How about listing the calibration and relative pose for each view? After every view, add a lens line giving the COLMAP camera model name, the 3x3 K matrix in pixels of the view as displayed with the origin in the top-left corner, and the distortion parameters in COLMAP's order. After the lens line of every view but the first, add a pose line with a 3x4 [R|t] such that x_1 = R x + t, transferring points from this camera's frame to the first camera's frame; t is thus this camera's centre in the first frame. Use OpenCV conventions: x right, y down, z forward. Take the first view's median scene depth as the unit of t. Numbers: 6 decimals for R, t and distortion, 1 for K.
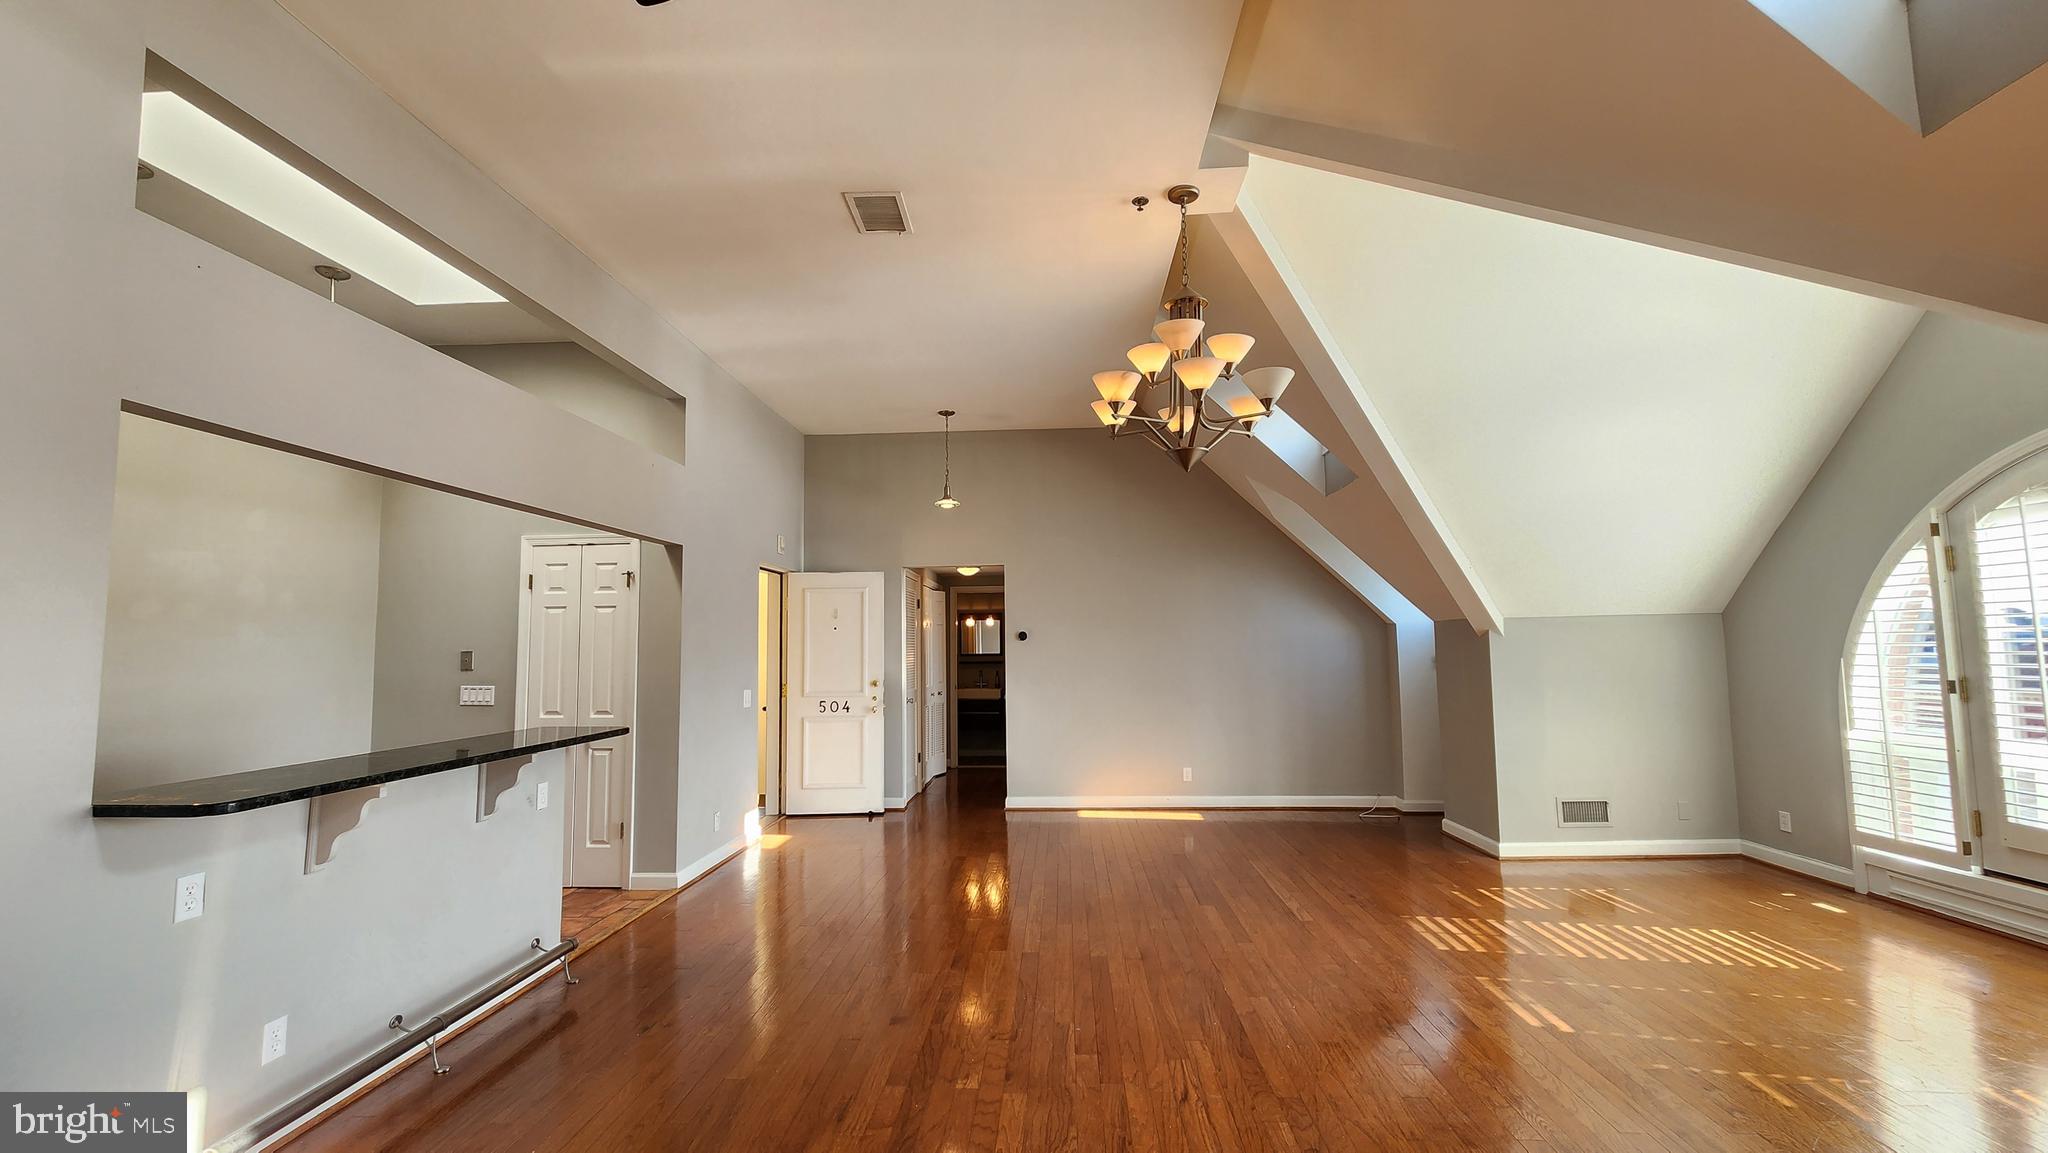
lens RADIAL K [[837.9, 0, 1016.8], [0, 837.9, 576.0], [0, 0, 1]] dist [0.003733, -0.003154]
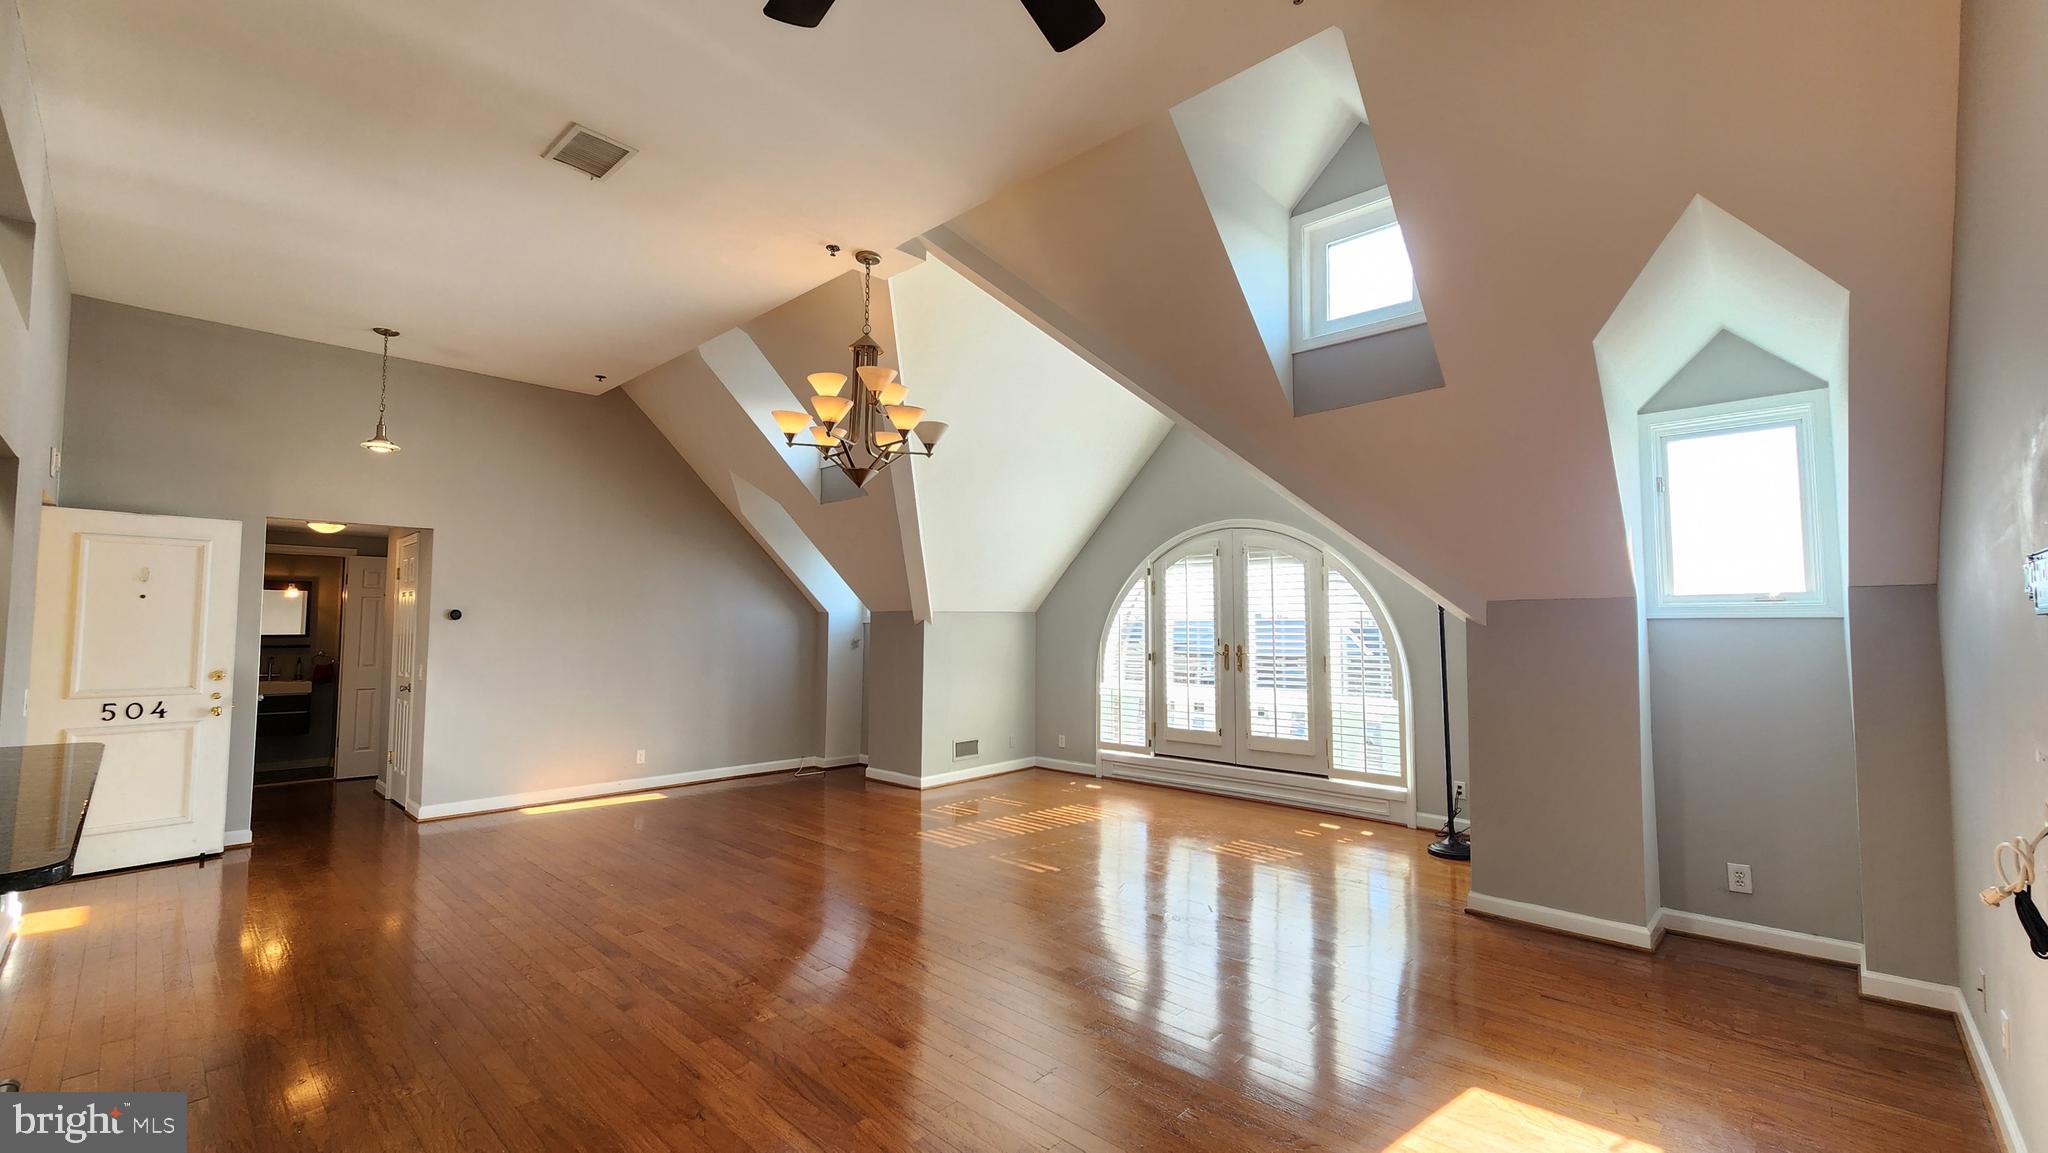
lens RADIAL K [[837.9, 0, 1027.0], [0, 837.9, 579.0], [0, 0, 1]] dist [0.003733, -0.003154]
pose [[0.640060, 0.058505, 0.766094, -0.373208], [-0.076263, 0.997010, -0.012424, 0.002794], [-0.764531, -0.050472, 0.642608, 0.017827]]
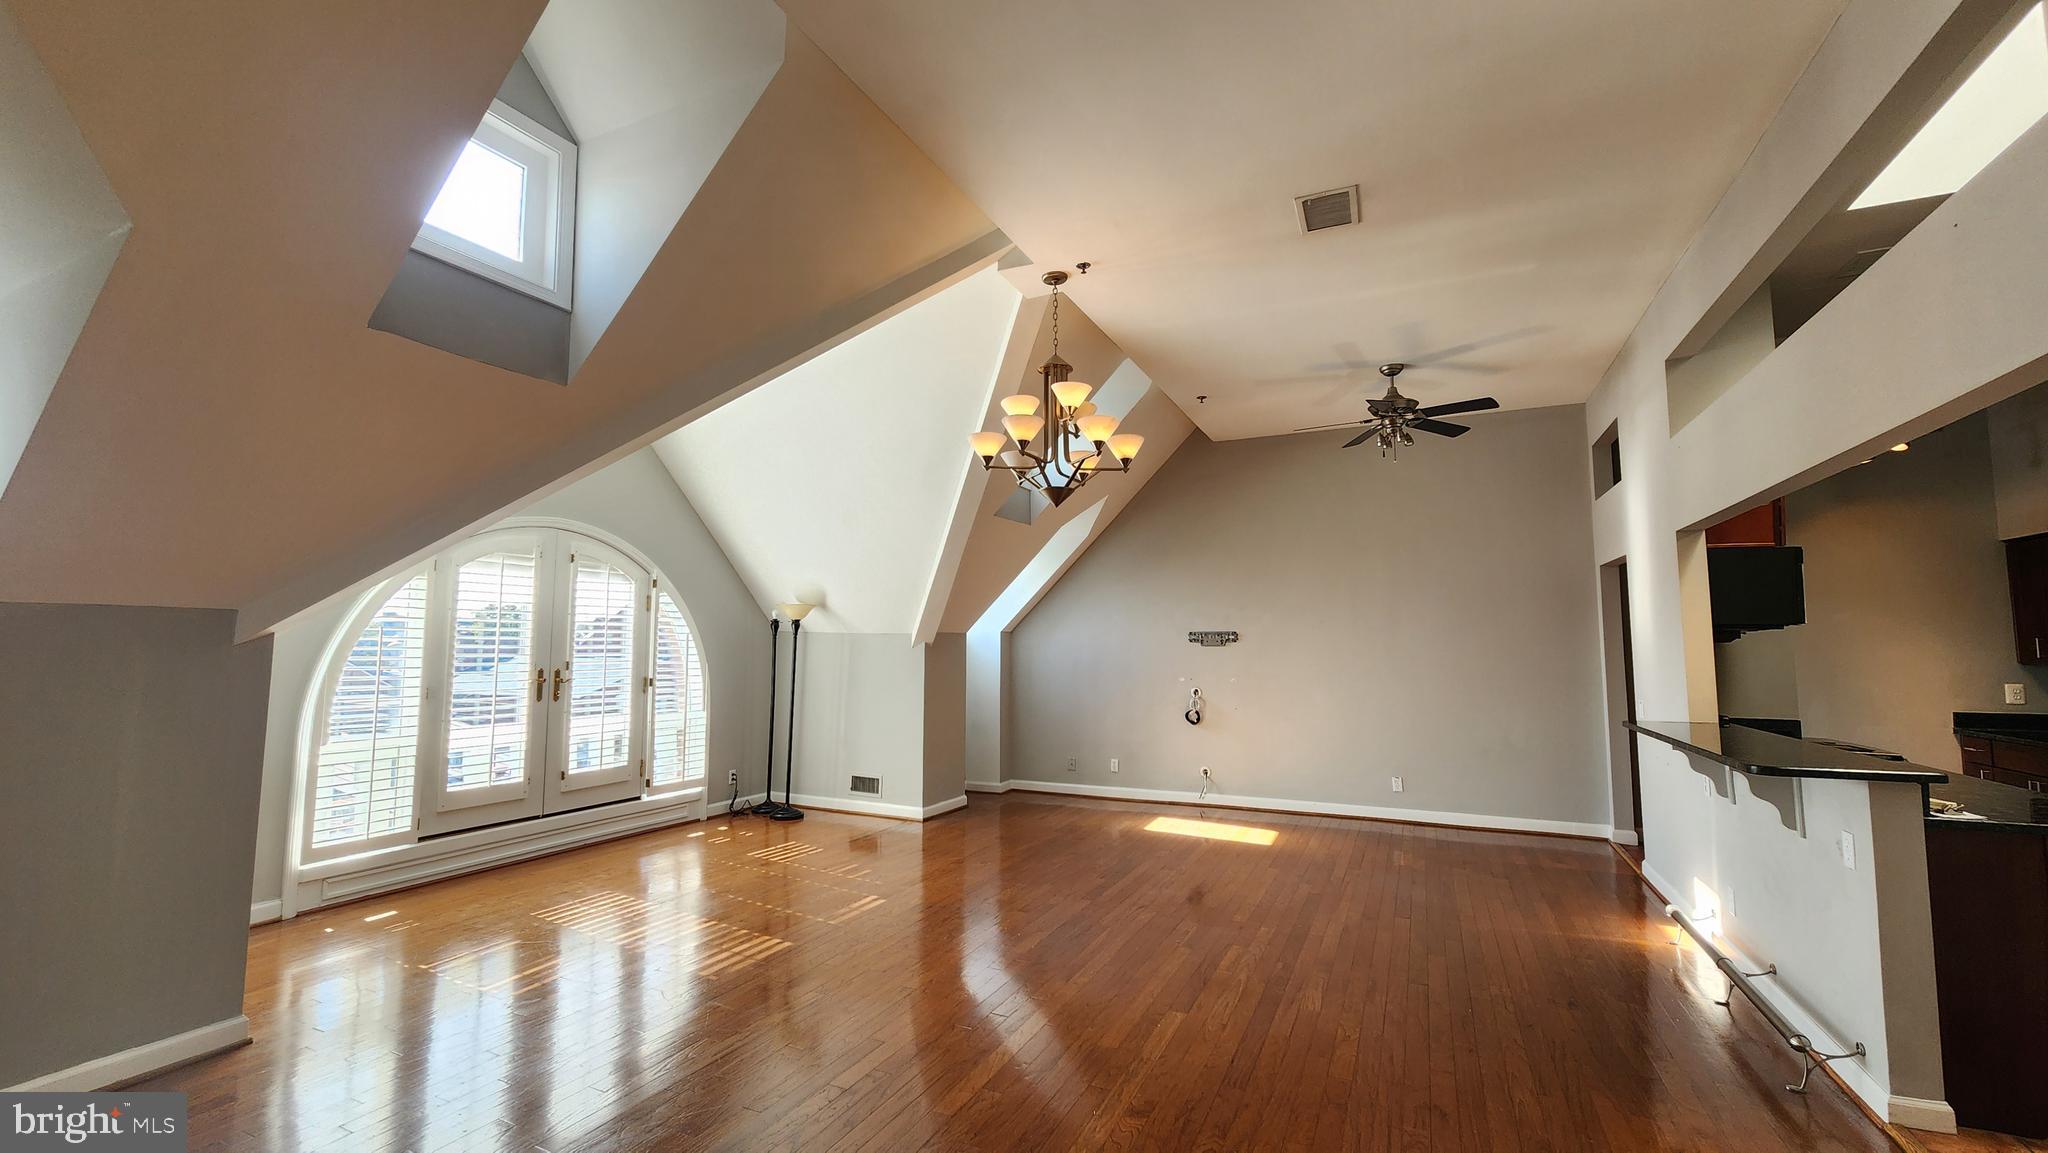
lens RADIAL K [[837.9, 0, 1013.6], [0, 837.9, 573.1], [0, 0, 1]] dist [0.003733, -0.003154]
pose [[-0.923351, 0.047893, 0.380957, -0.125884], [-0.019934, 0.984872, -0.172132, 0.116897], [-0.383438, -0.166532, -0.908428, 1.384912]]
